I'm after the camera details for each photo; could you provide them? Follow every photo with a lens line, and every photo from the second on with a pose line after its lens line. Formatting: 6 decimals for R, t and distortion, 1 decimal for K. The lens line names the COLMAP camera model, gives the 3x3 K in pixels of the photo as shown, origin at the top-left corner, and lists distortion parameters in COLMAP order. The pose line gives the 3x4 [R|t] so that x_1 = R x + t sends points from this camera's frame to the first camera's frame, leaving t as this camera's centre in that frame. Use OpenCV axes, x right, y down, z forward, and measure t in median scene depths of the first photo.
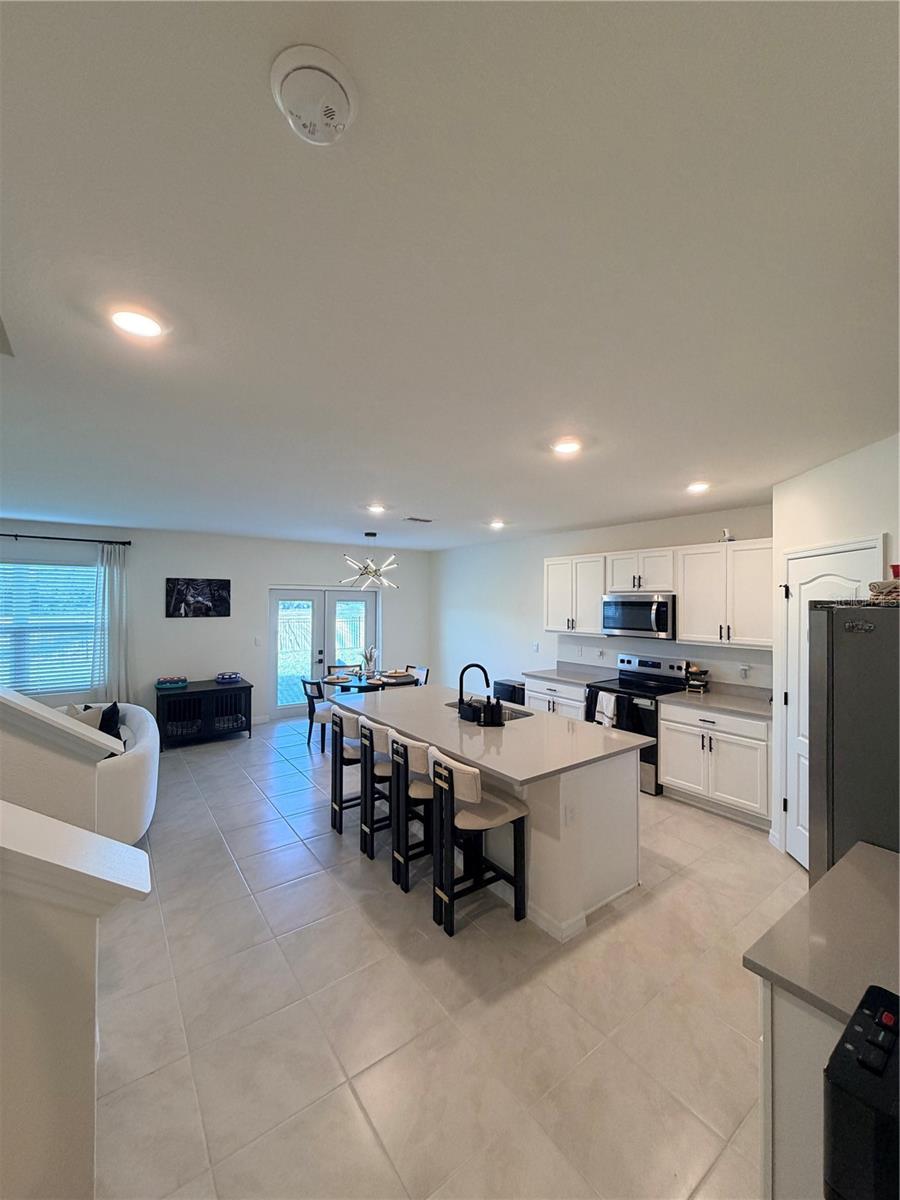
lens RADIAL K [[476.3, 0, 450.0], [0, 476.3, 600.0], [0, 0, 1]] dist [-0.002770, -0.000189]
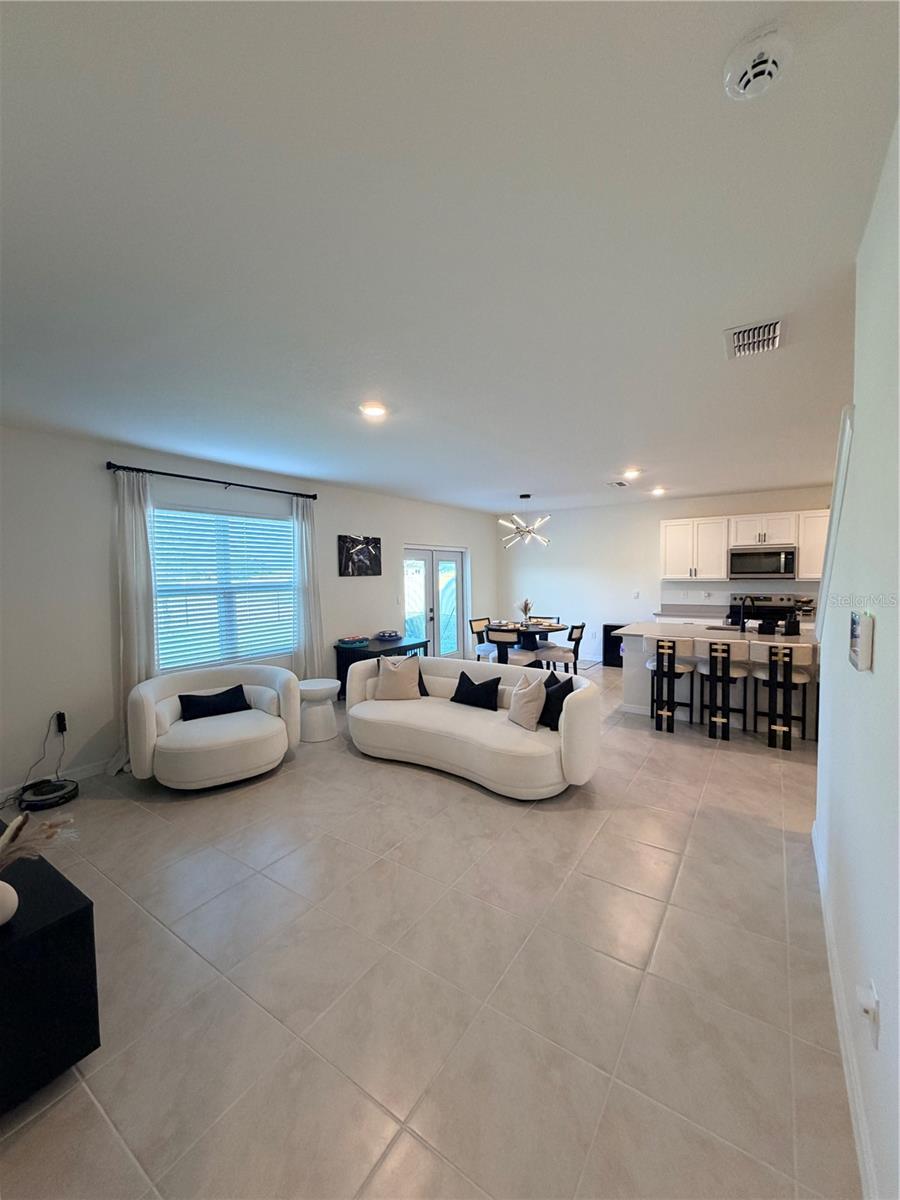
lens RADIAL K [[476.3, 0, 450.0], [0, 476.3, 600.0], [0, 0, 1]] dist [-0.002770, -0.000189]
pose [[0.940970, -0.039433, 0.336185, -0.712292], [0.019467, 0.997851, 0.062558, 0.028570], [-0.337930, -0.052321, 0.939716, 0.016296]]
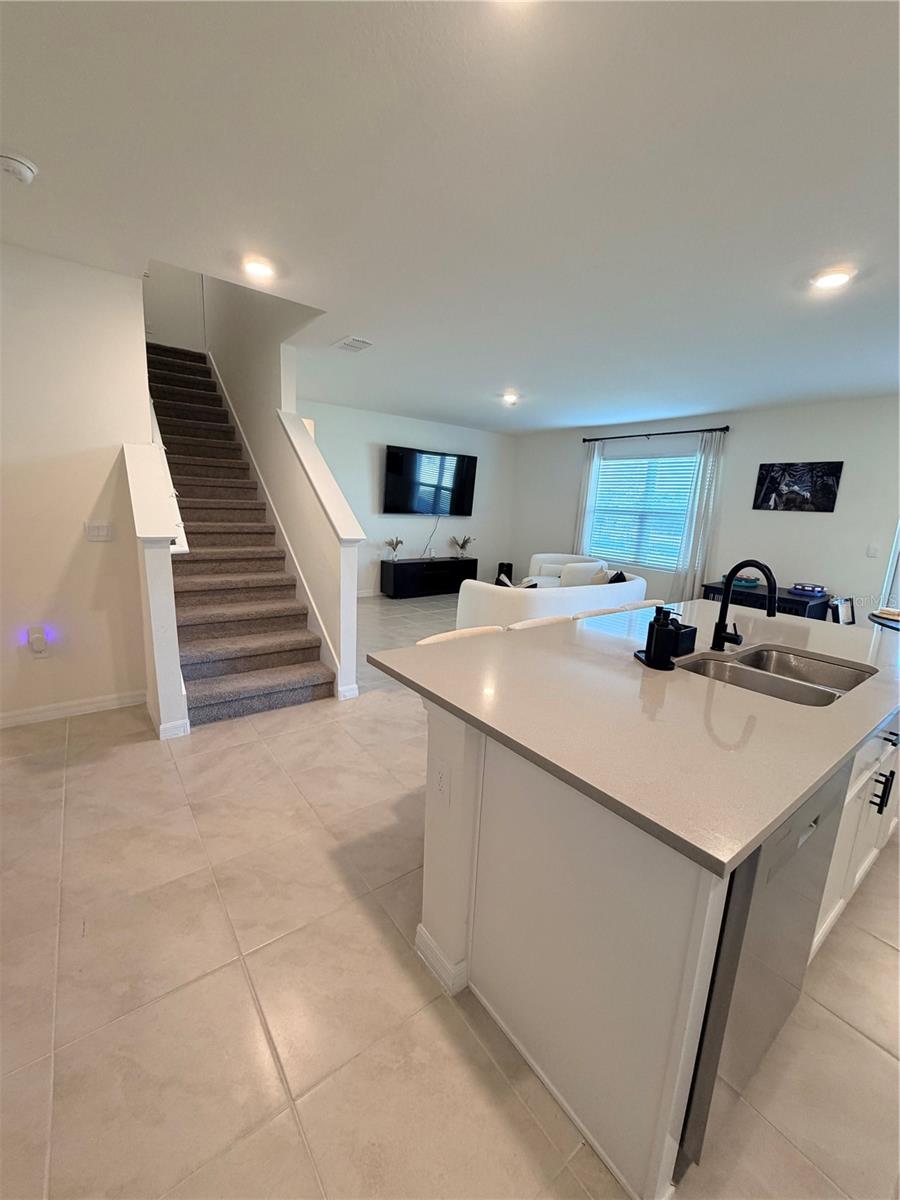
lens RADIAL K [[476.3, 0, 450.0], [0, 476.3, 600.0], [0, 0, 1]] dist [-0.002770, -0.000189]
pose [[0.017647, 0.197353, -0.980174, 0.312663], [-0.048672, 0.979334, 0.196307, 0.056335], [0.998659, 0.044243, 0.026888, 0.409486]]
